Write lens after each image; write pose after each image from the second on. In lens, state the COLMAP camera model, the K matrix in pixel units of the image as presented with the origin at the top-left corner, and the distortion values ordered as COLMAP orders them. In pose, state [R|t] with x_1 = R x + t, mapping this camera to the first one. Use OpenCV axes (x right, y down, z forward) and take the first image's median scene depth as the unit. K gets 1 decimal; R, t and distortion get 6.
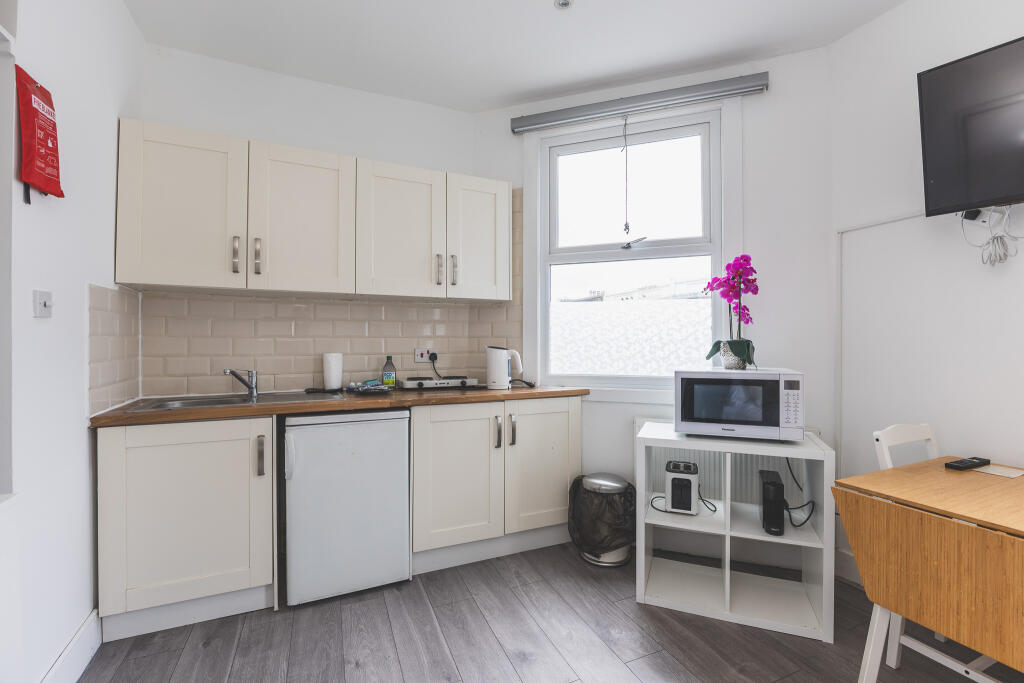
lens RADIAL K [[436.6, 0, 504.4], [0, 436.6, 342.8], [0, 0, 1]] dist [-0.023891, 0.000880]
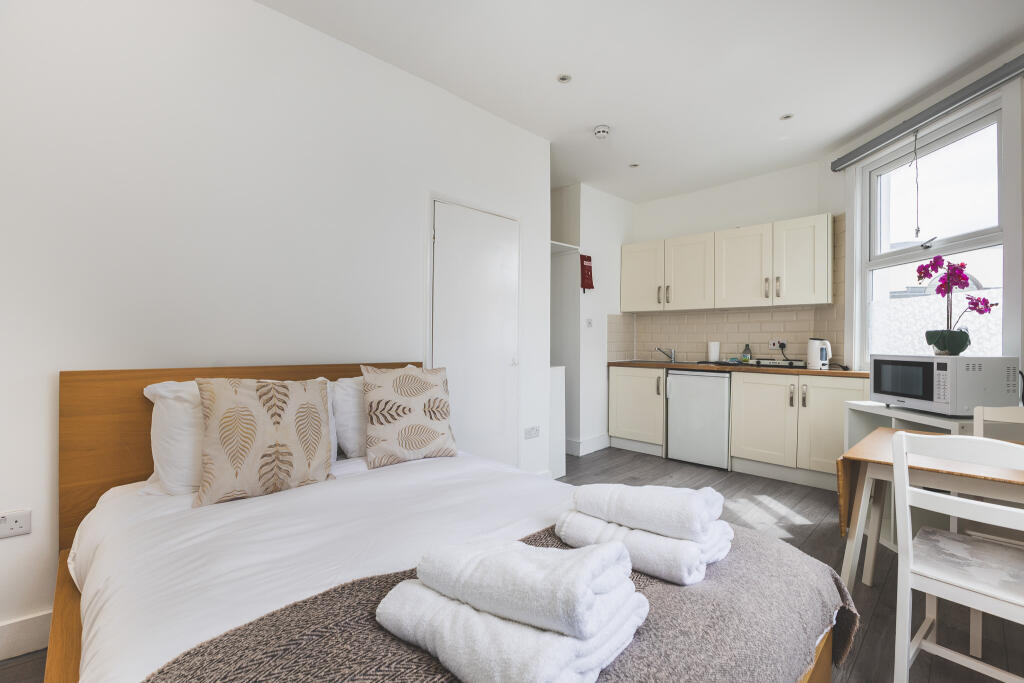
lens RADIAL K [[436.6, 0, 505.0], [0, 436.6, 325.6], [0, 0, 1]] dist [-0.023891, 0.000880]
pose [[0.325911, -0.029303, -0.944946, 1.131509], [-0.007065, 0.999416, -0.033428, 0.026535], [0.945374, 0.017570, 0.325514, -0.423156]]
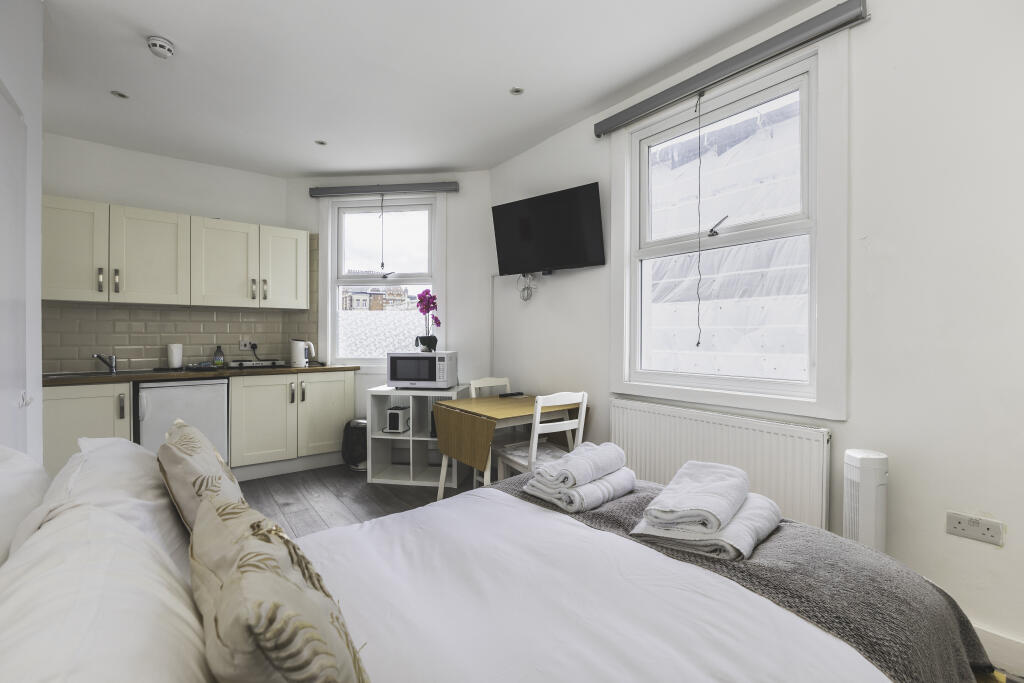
lens RADIAL K [[436.6, 0, 505.9], [0, 436.6, 343.3], [0, 0, 1]] dist [-0.023891, 0.000880]
pose [[0.968617, -0.002271, 0.248548, 0.375357], [-0.001686, 0.999875, 0.015707, -0.003557], [-0.248552, -0.015634, 0.968492, -0.787926]]
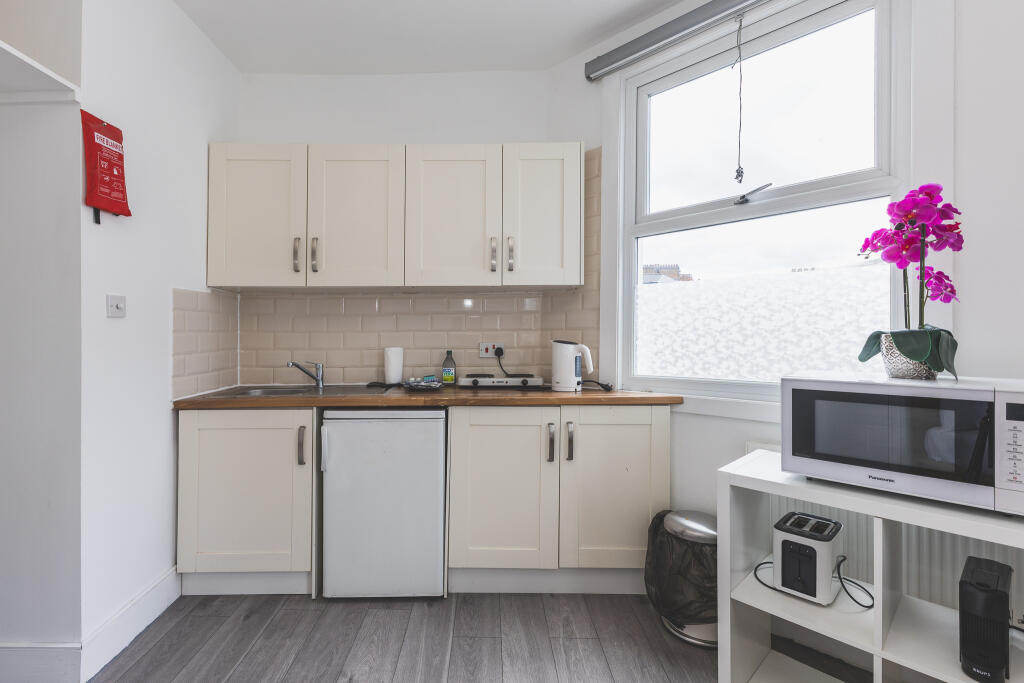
lens RADIAL K [[452.7, 0, 469.4], [0, 452.7, 337.8], [0, 0, 1]] dist [0.004526, 0.000145]
pose [[0.904255, -0.002762, -0.426985, 0.231678], [0.004275, 0.999988, 0.002585, 0.000063], [0.426972, -0.004162, 0.904255, 0.159153]]
